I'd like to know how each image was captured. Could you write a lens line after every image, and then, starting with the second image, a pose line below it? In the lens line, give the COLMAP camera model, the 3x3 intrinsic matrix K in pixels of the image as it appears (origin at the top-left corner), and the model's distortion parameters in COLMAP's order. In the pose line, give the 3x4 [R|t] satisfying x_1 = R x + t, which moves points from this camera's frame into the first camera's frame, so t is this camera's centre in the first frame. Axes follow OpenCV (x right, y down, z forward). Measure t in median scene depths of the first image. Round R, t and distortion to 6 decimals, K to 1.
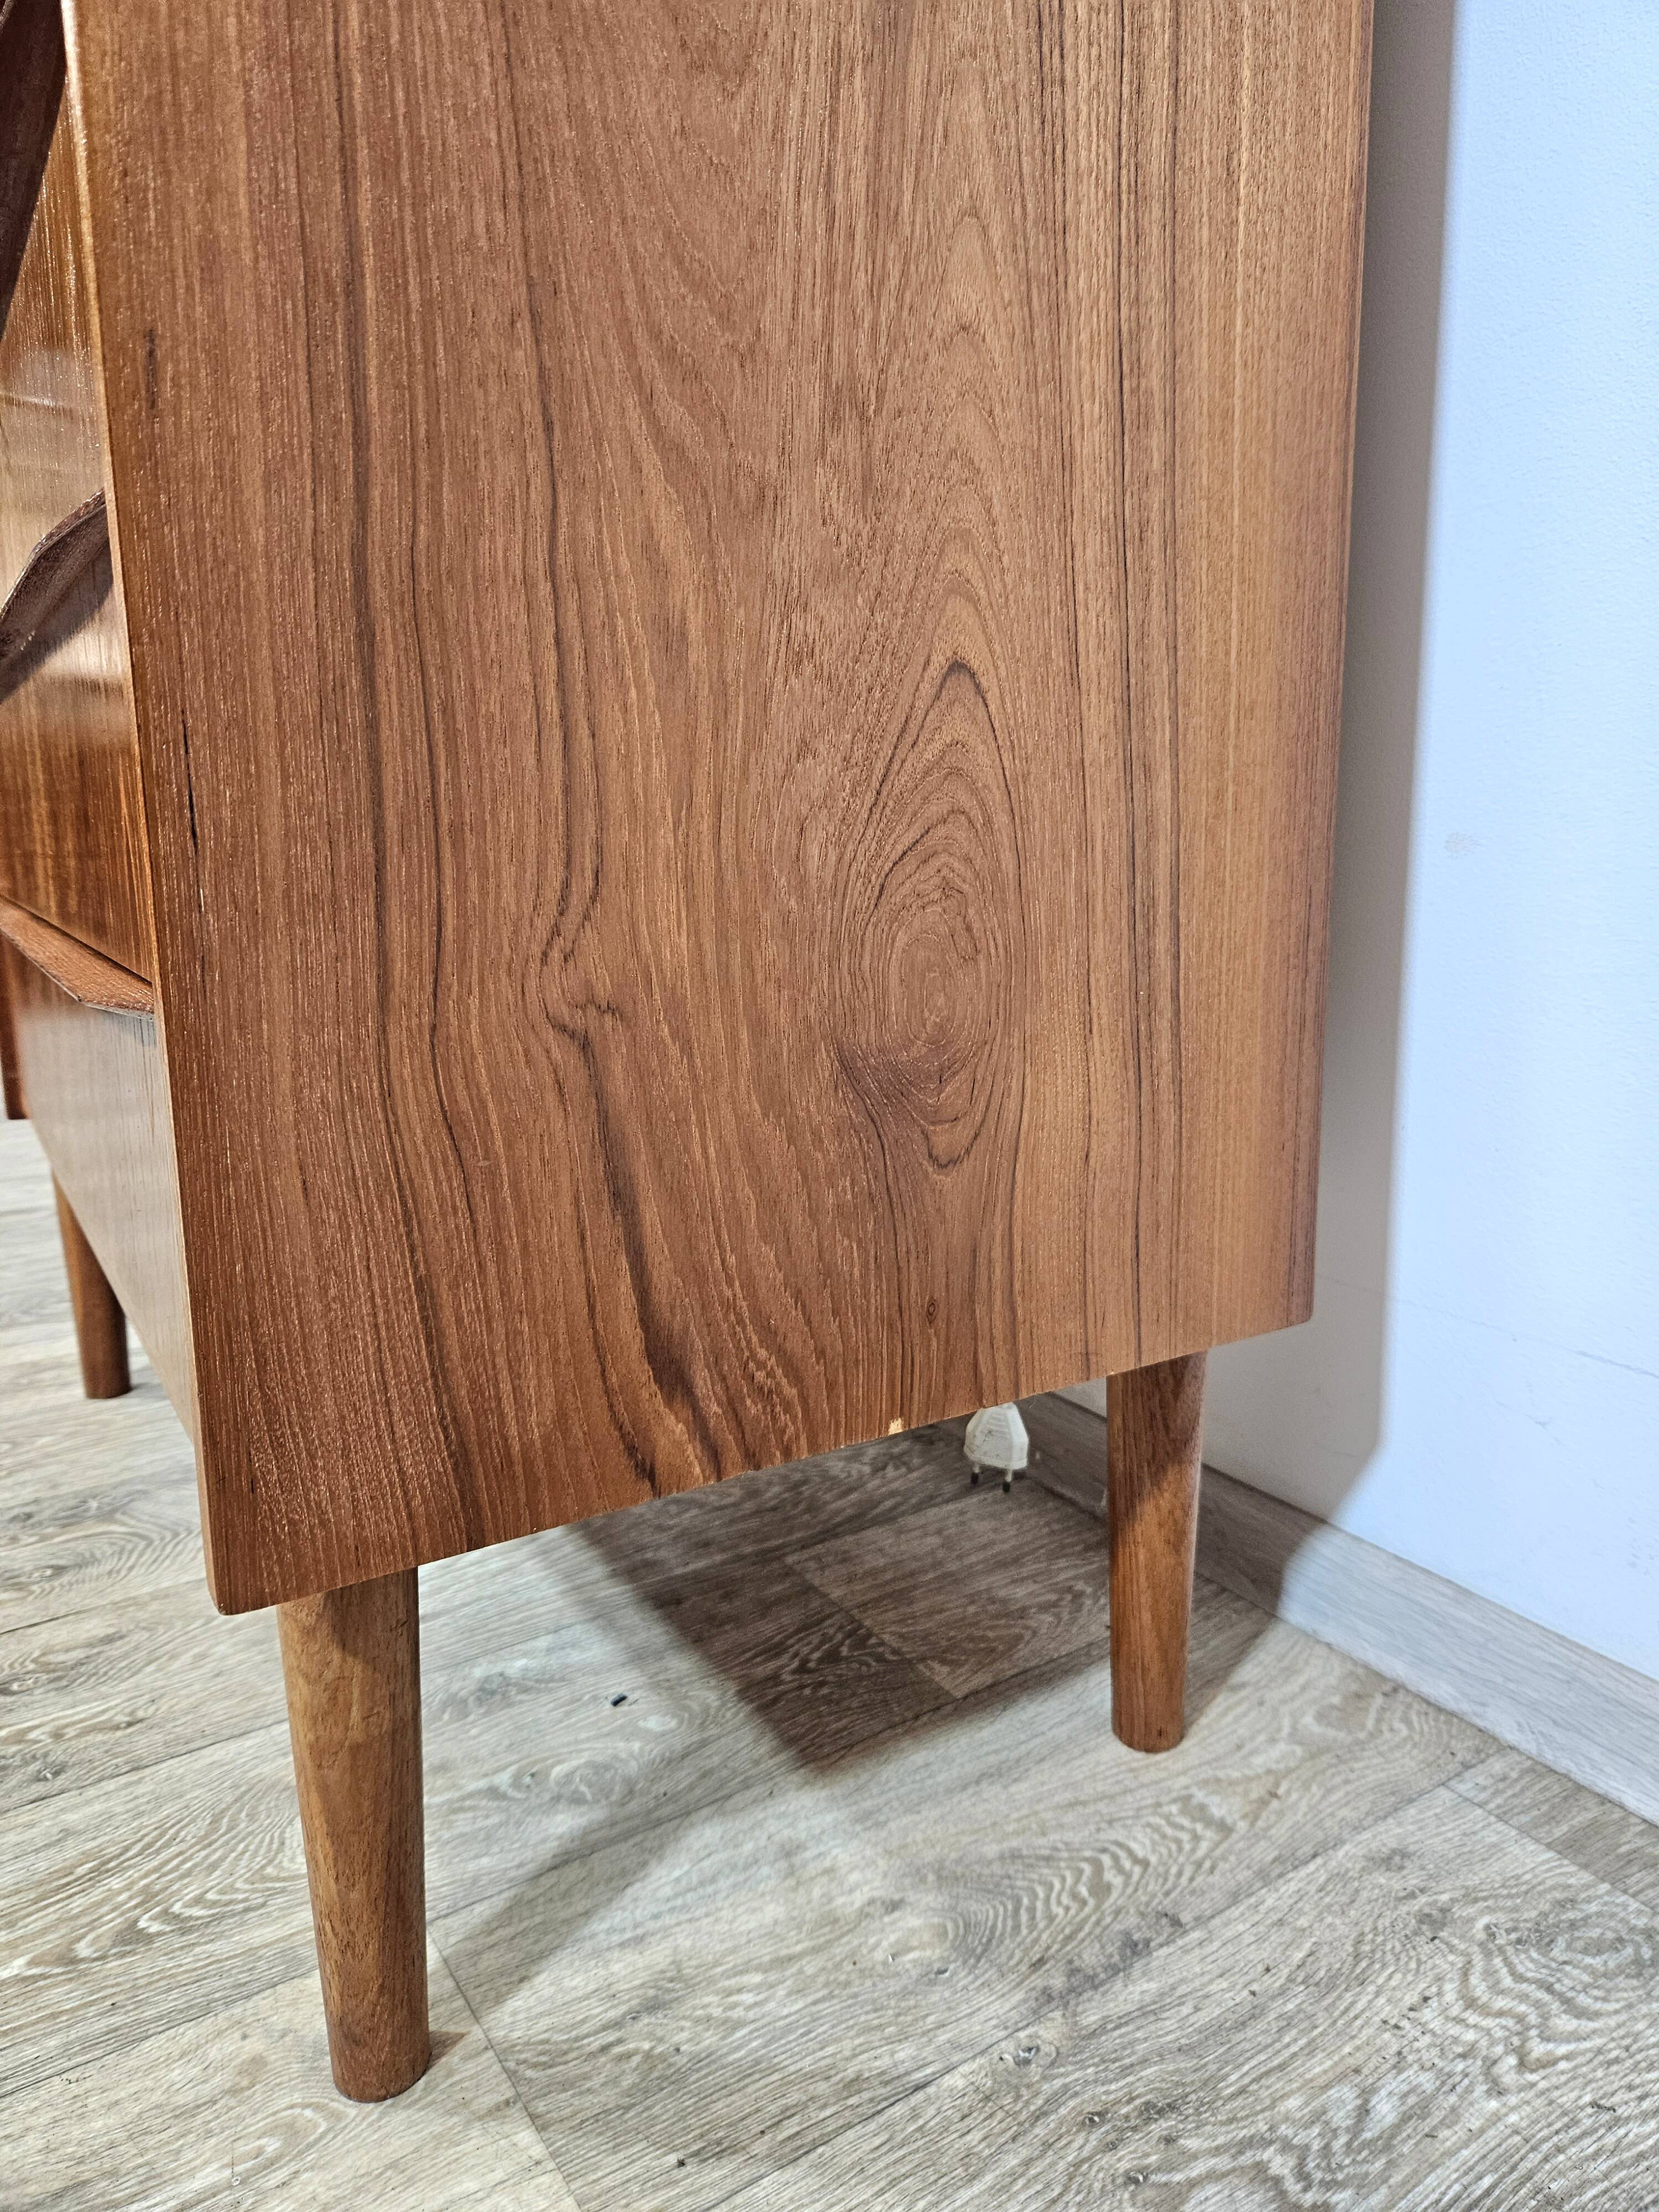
lens RADIAL K [[1511.2, 0, 844.7], [0, 1511.2, 1085.5], [0, 0, 1]] dist [0.039154, -0.038496]
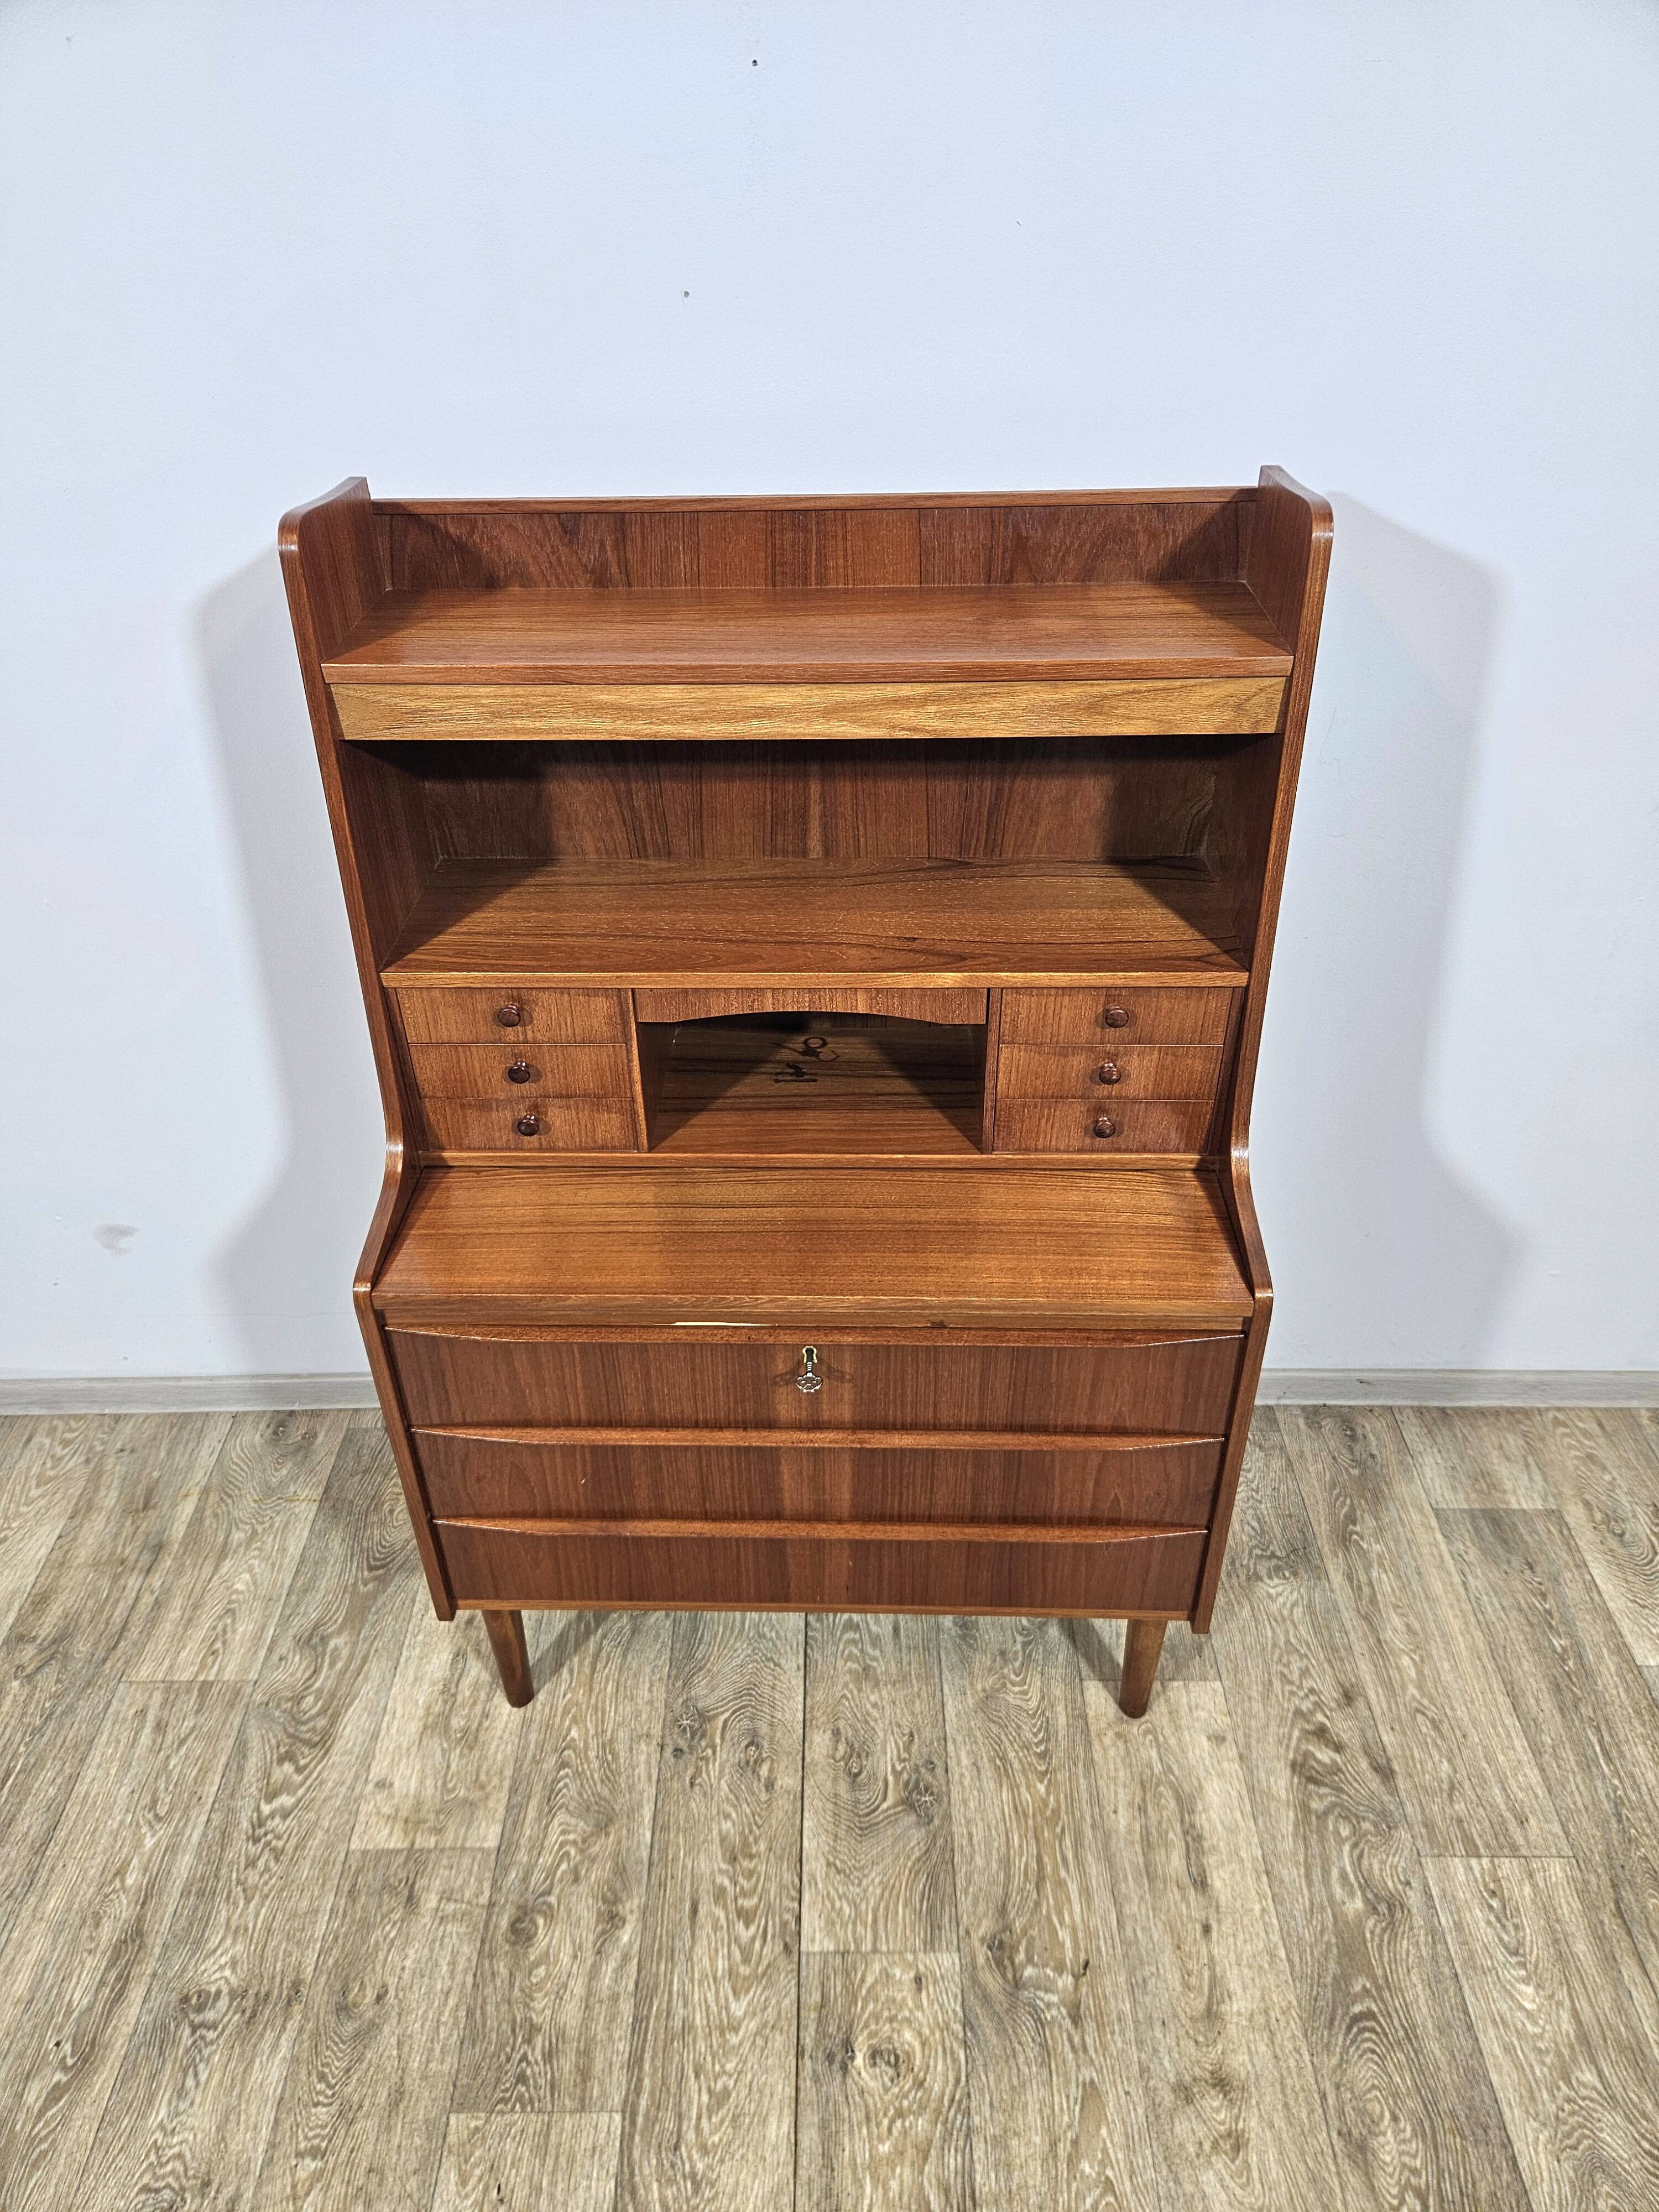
lens RADIAL K [[1493.2, 0, 826.4], [0, 1493.2, 1103.2], [0, 0, 1]] dist [0.056250, -0.056375]
pose [[0.558721, -0.479082, 0.676988, -2.255686], [0.160925, 0.863392, 0.478182, -2.200025], [-0.813594, -0.158226, 0.559491, -0.131150]]
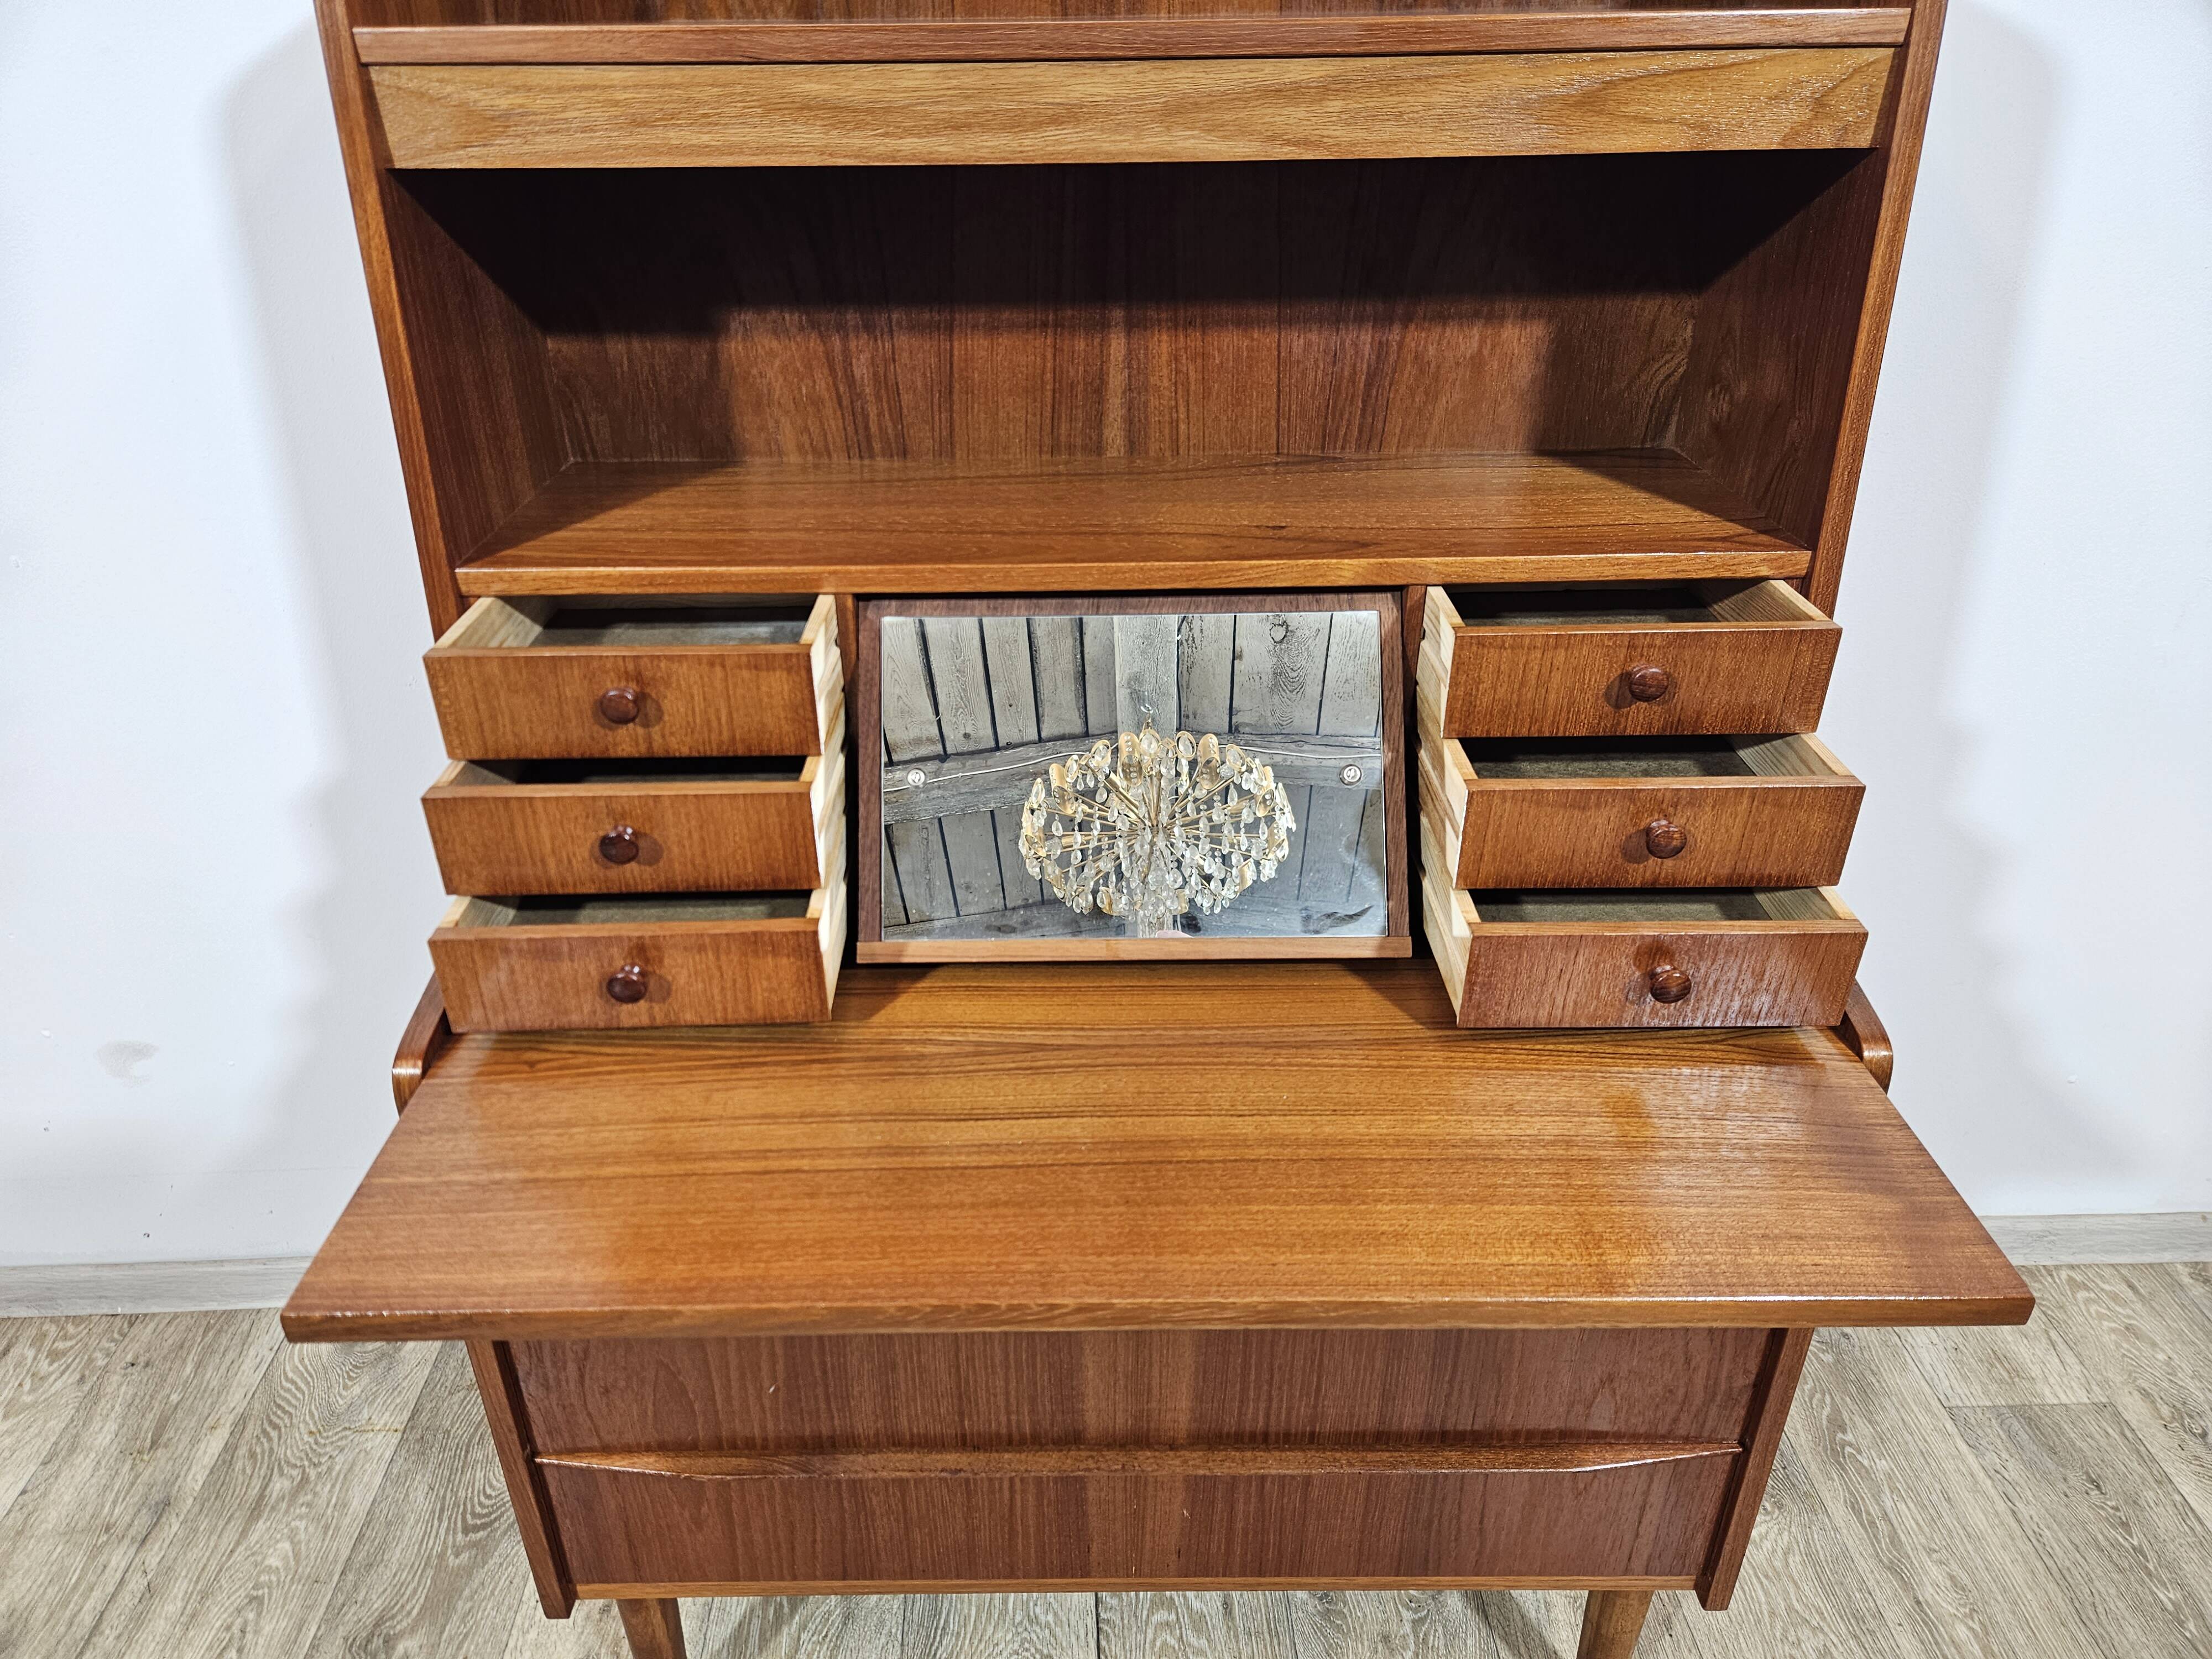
lens RADIAL K [[1493.2, 0, 1075.9], [0, 1493.2, 845.0], [0, 0, 1]] dist [0.056250, -0.056375]
pose [[0.530660, -0.410877, 0.741337, -1.818148], [0.158065, 0.907275, 0.389701, -1.547367], [-0.832716, -0.089620, 0.546400, 0.476345]]
